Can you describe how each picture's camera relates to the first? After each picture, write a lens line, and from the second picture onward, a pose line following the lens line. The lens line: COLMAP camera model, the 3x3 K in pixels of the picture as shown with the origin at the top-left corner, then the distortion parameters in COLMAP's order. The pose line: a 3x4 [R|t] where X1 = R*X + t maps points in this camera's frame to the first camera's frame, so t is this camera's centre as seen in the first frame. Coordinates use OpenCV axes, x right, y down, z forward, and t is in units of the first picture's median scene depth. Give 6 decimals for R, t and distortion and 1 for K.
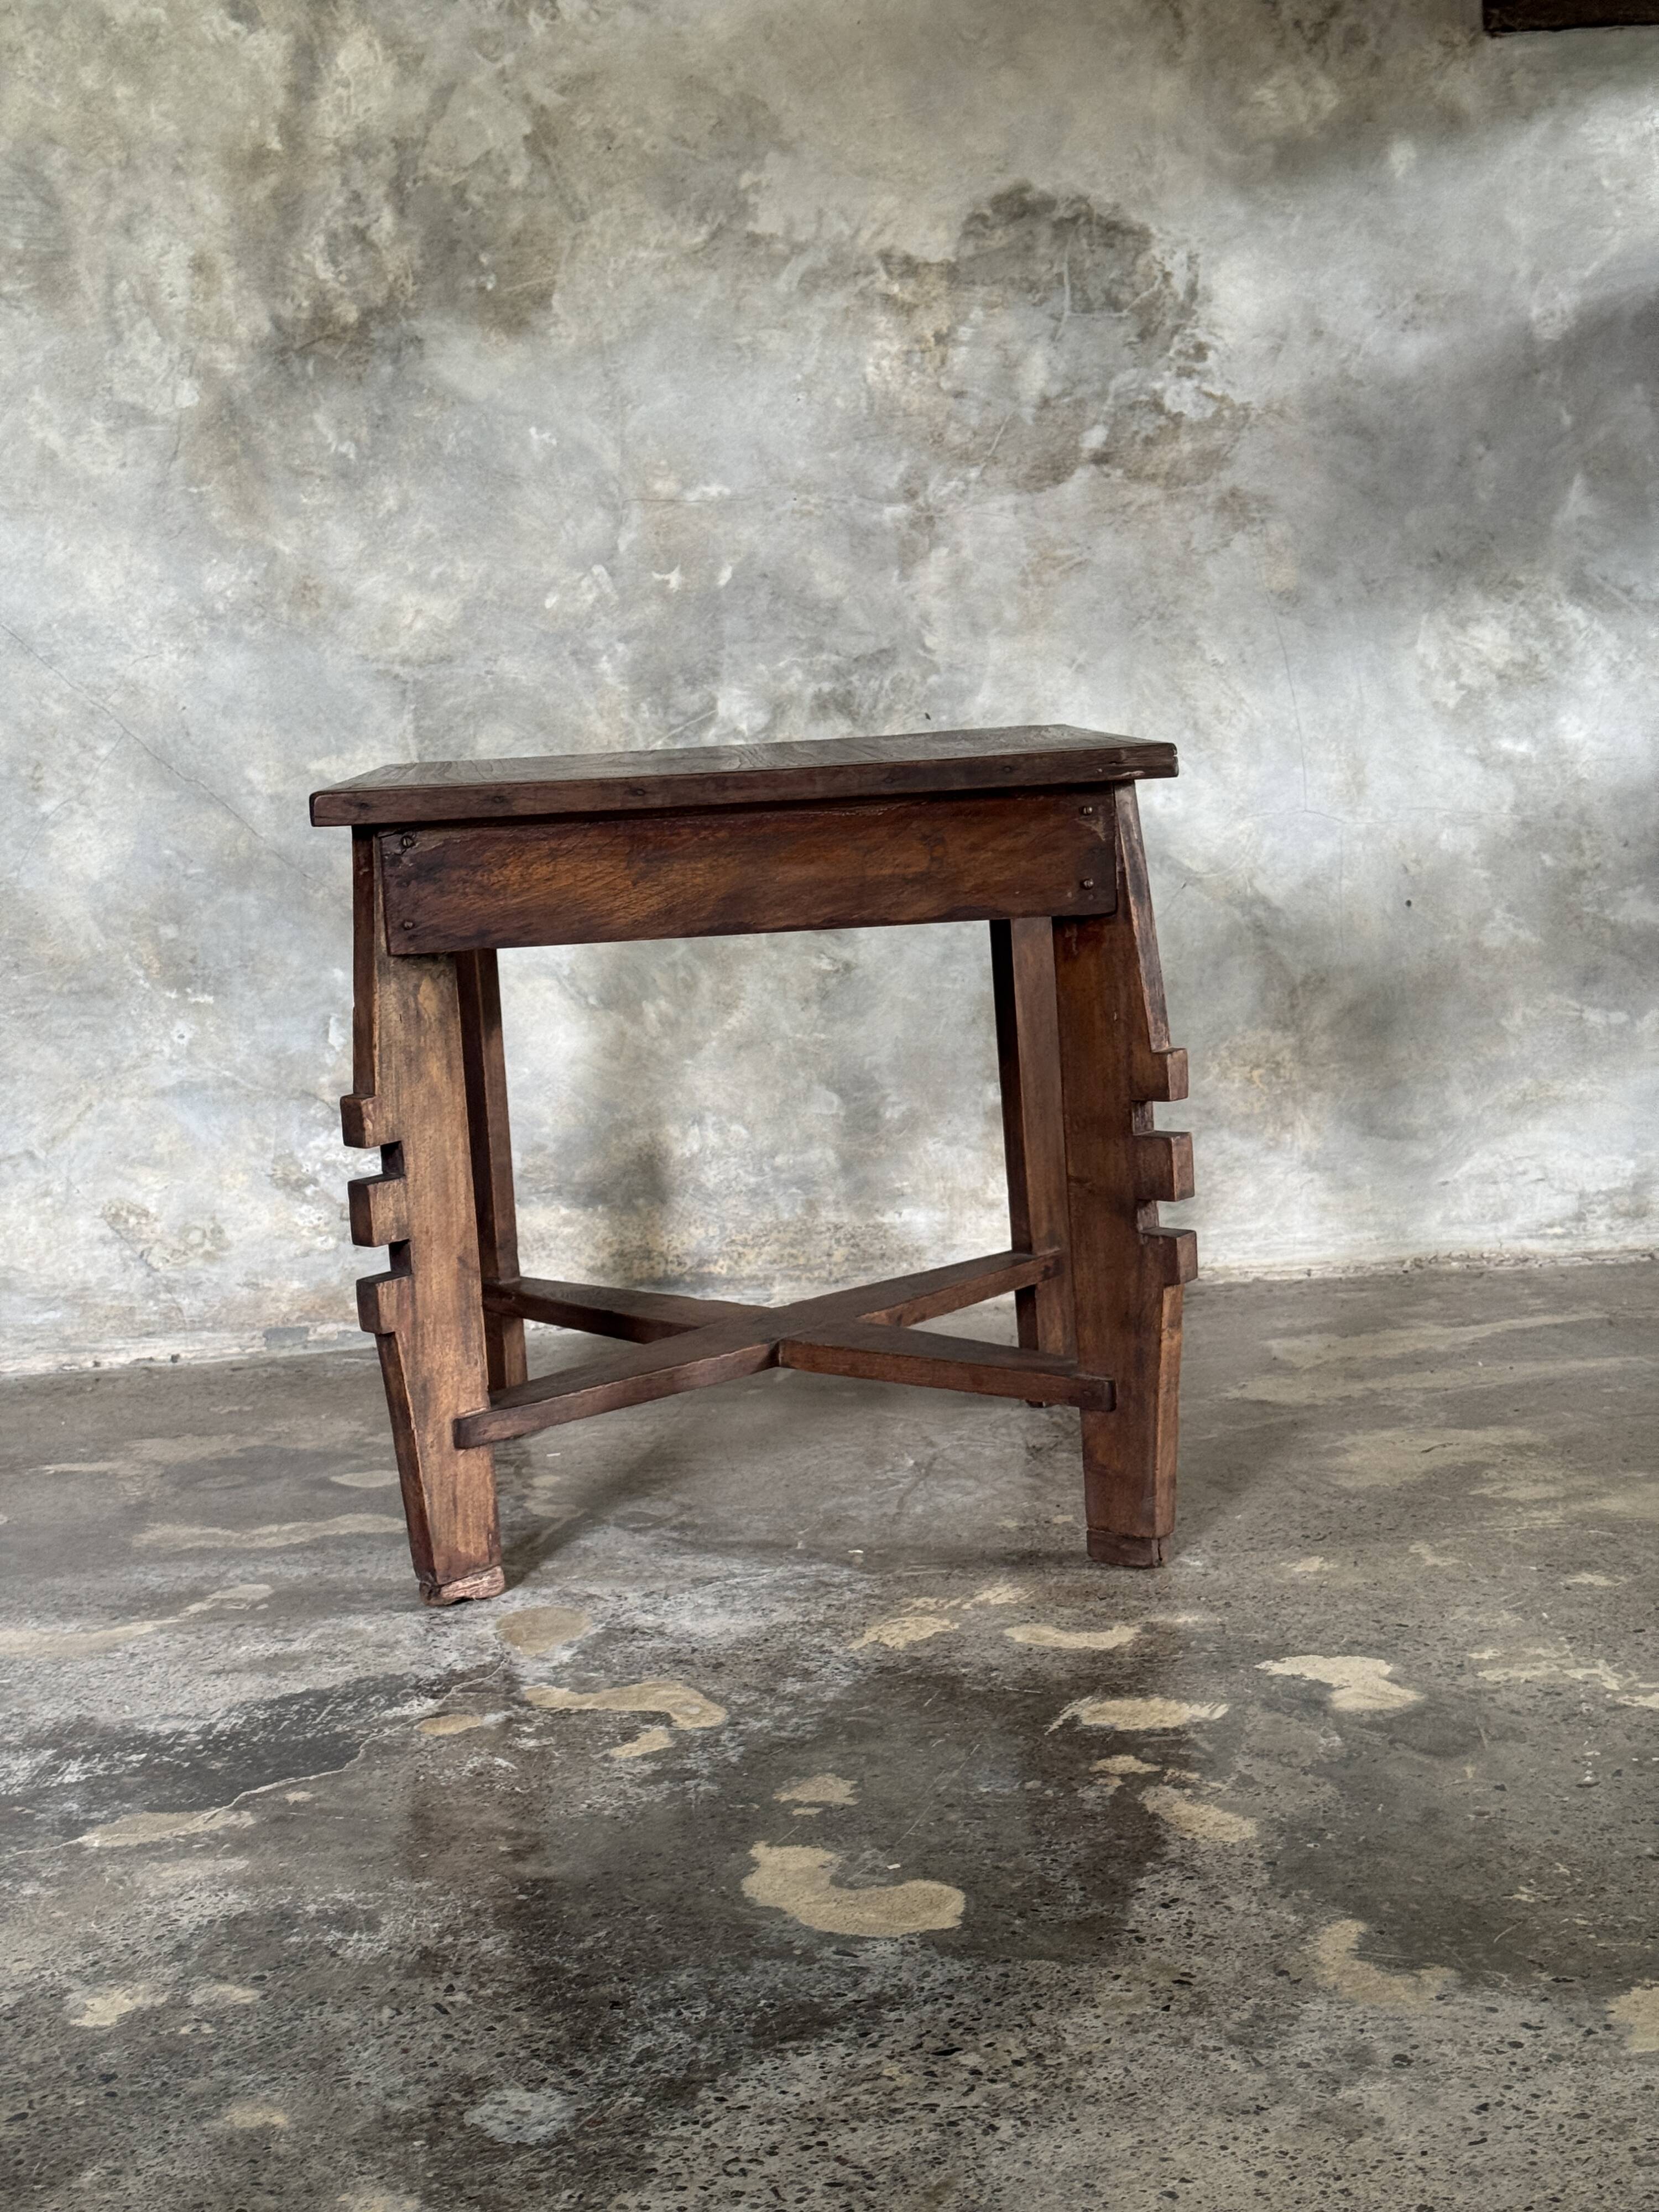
lens RADIAL K [[3119.2, 0, 826.3], [0, 3119.2, 1103.0], [0, 0, 1]] dist [0.121712, 0.000000]
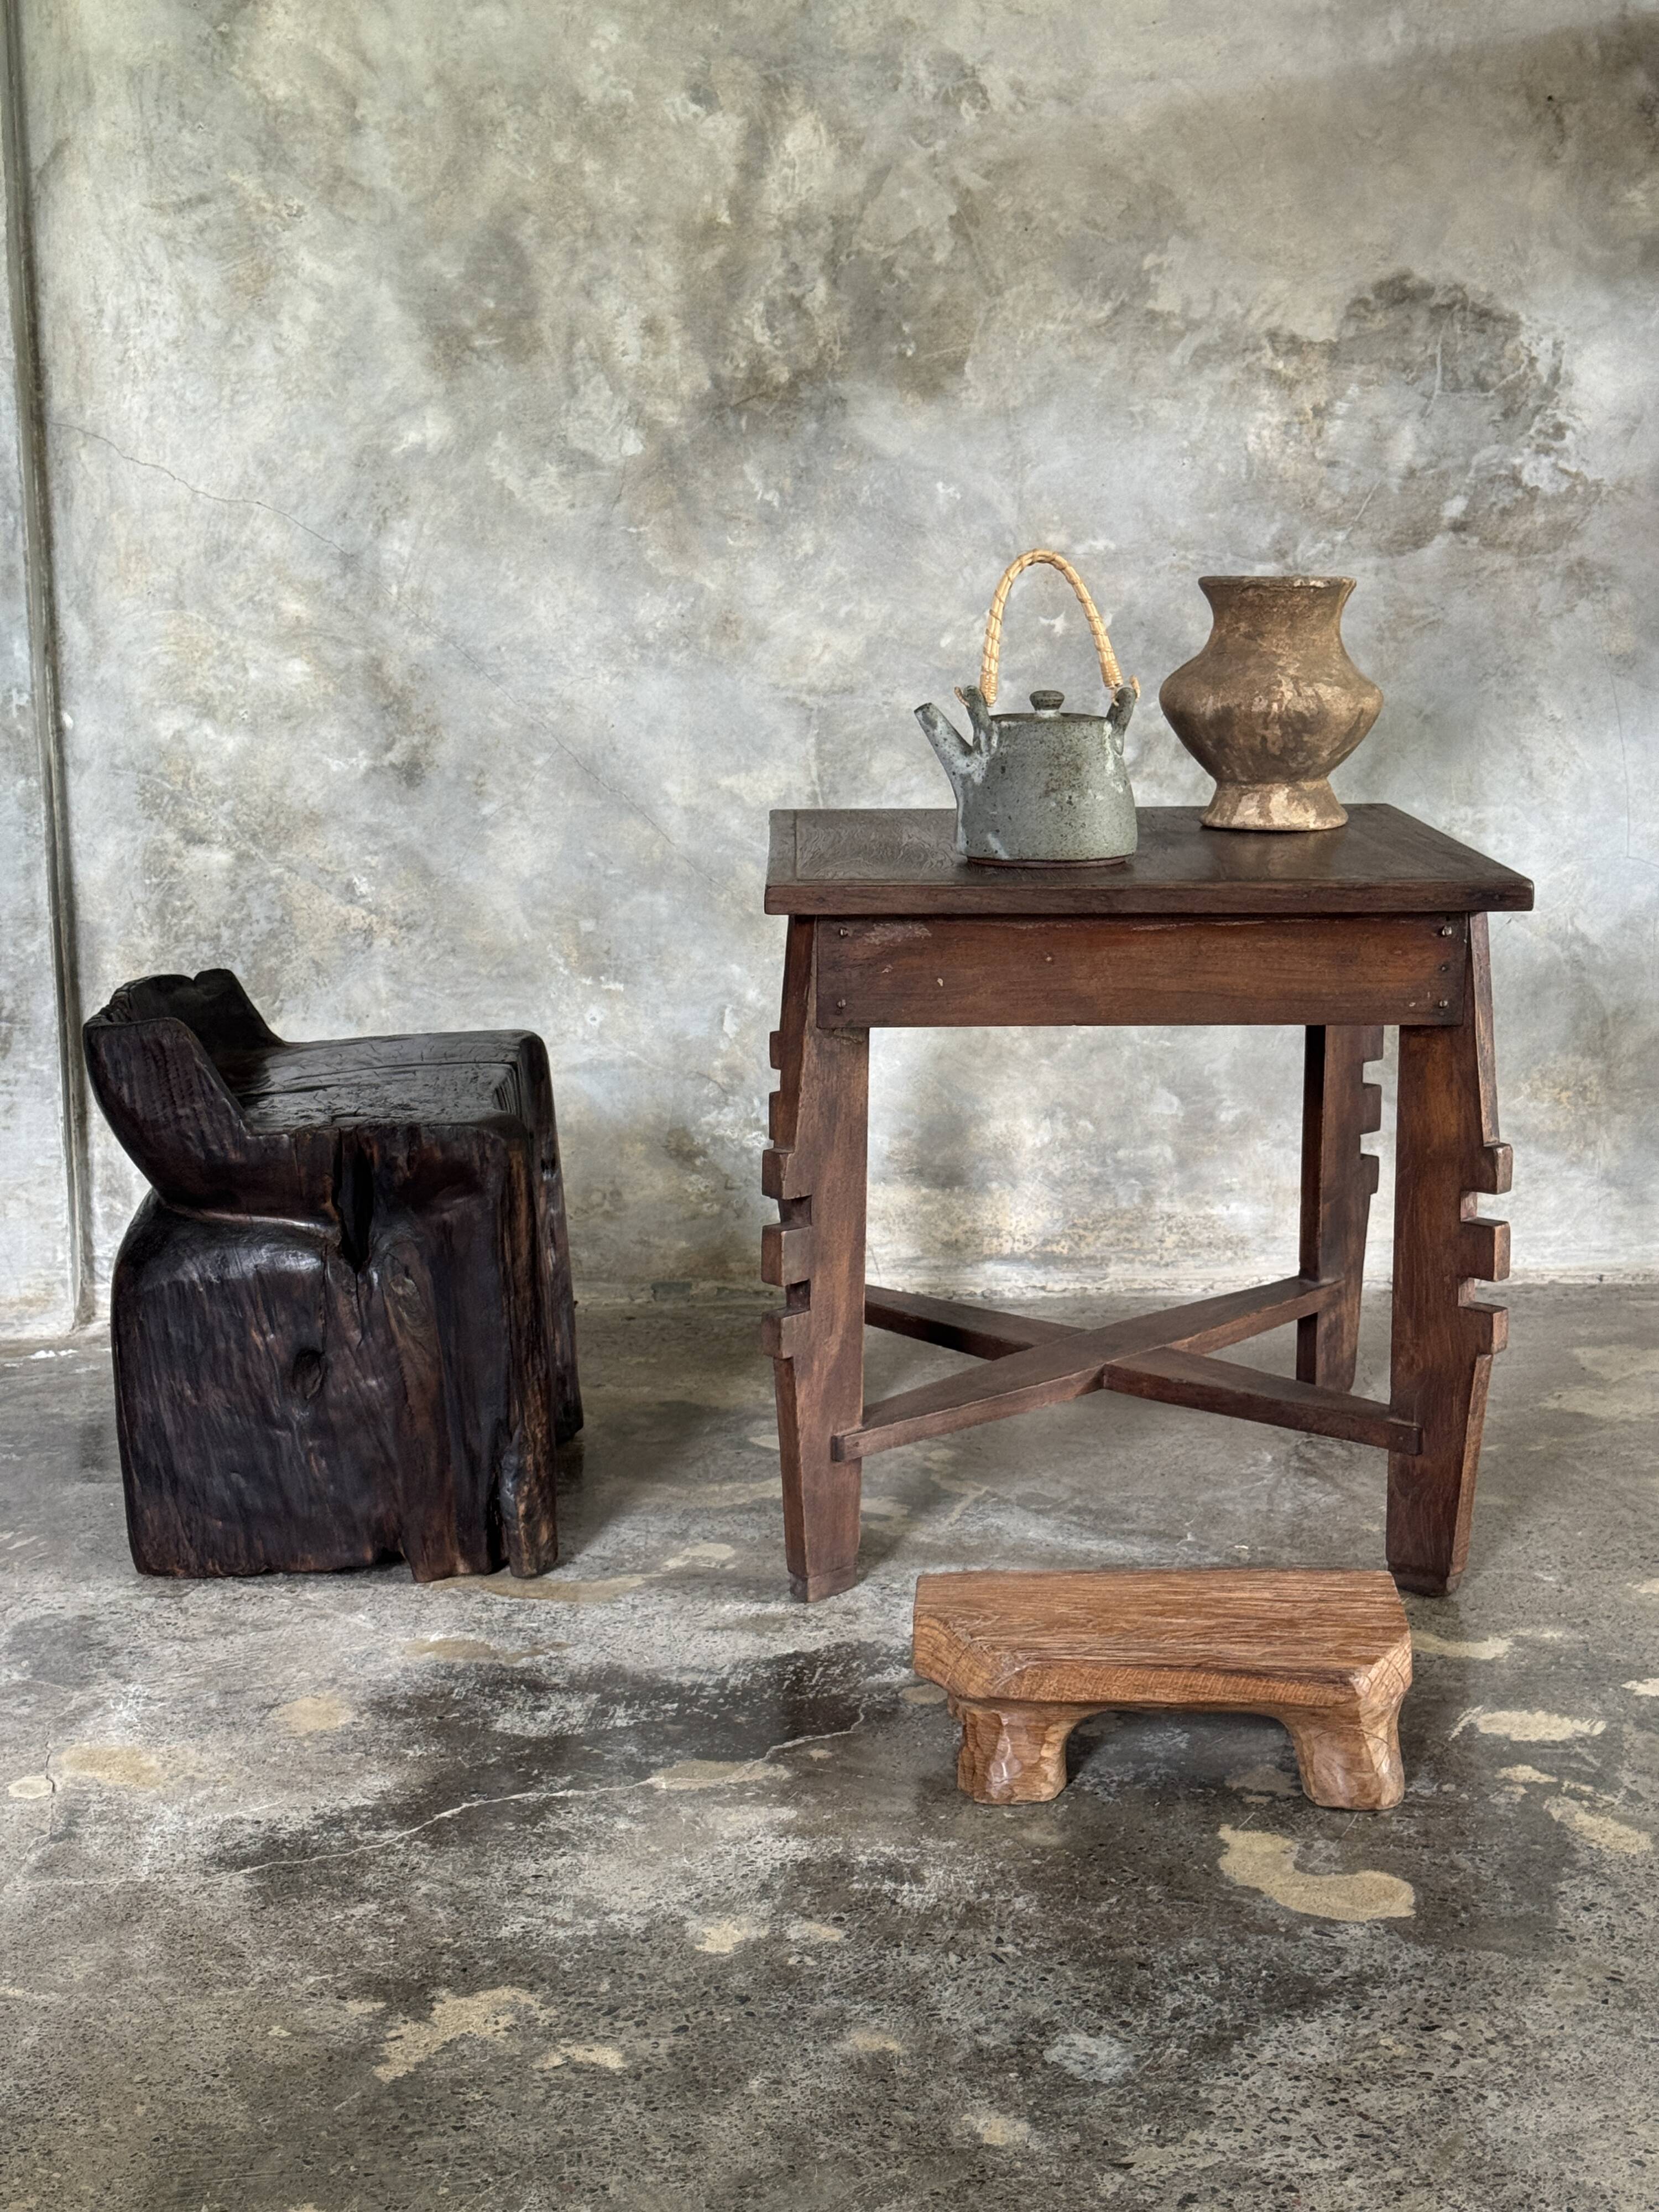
lens RADIAL K [[3119.2, 0, 816.1], [0, 3119.2, 1114.8], [0, 0, 1]] dist [0.121712, 0.000000]
pose [[0.998108, 0.048861, -0.037314, -0.085091], [-0.046649, 0.997226, 0.058008, -0.056303], [0.040045, -0.056158, 0.997619, -0.107406]]
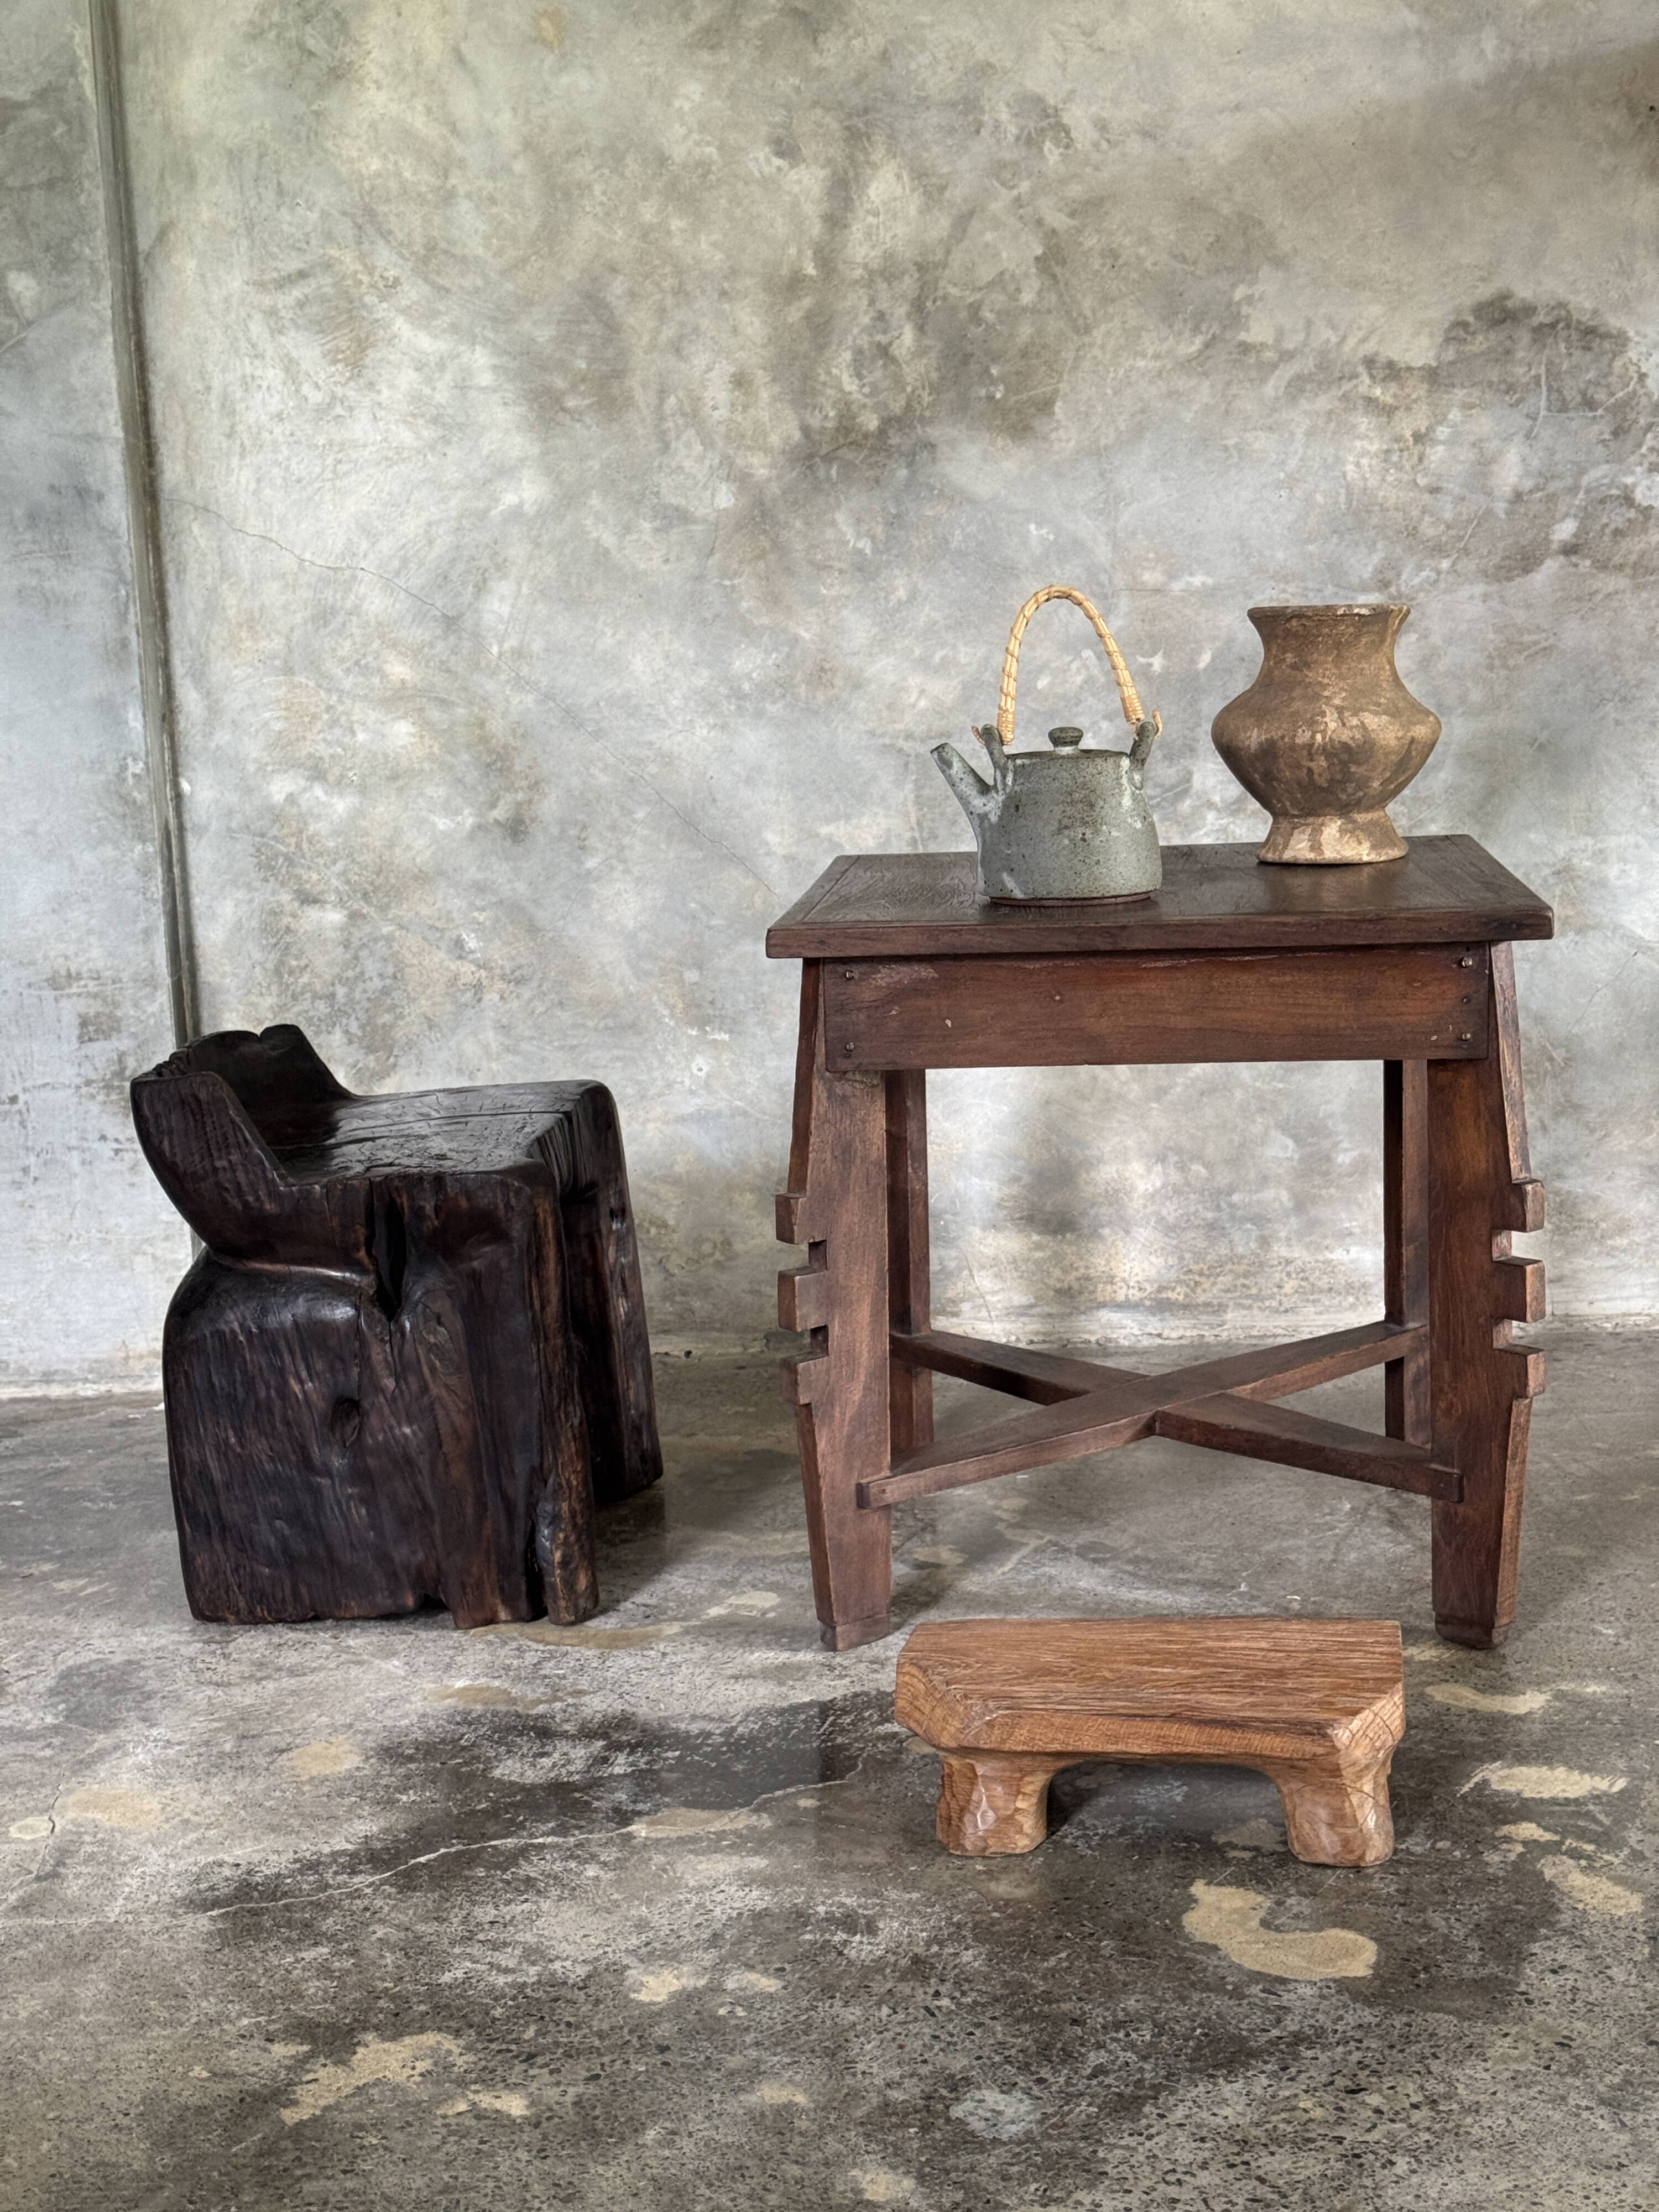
lens RADIAL K [[3119.2, 0, 813.4], [0, 3119.2, 1121.6], [0, 0, 1]] dist [0.121712, 0.000000]
pose [[0.988154, 0.034473, -0.149541, 0.001274], [-0.027835, 0.998542, 0.046260, -0.056127], [0.150918, -0.041549, 0.987673, -0.095415]]
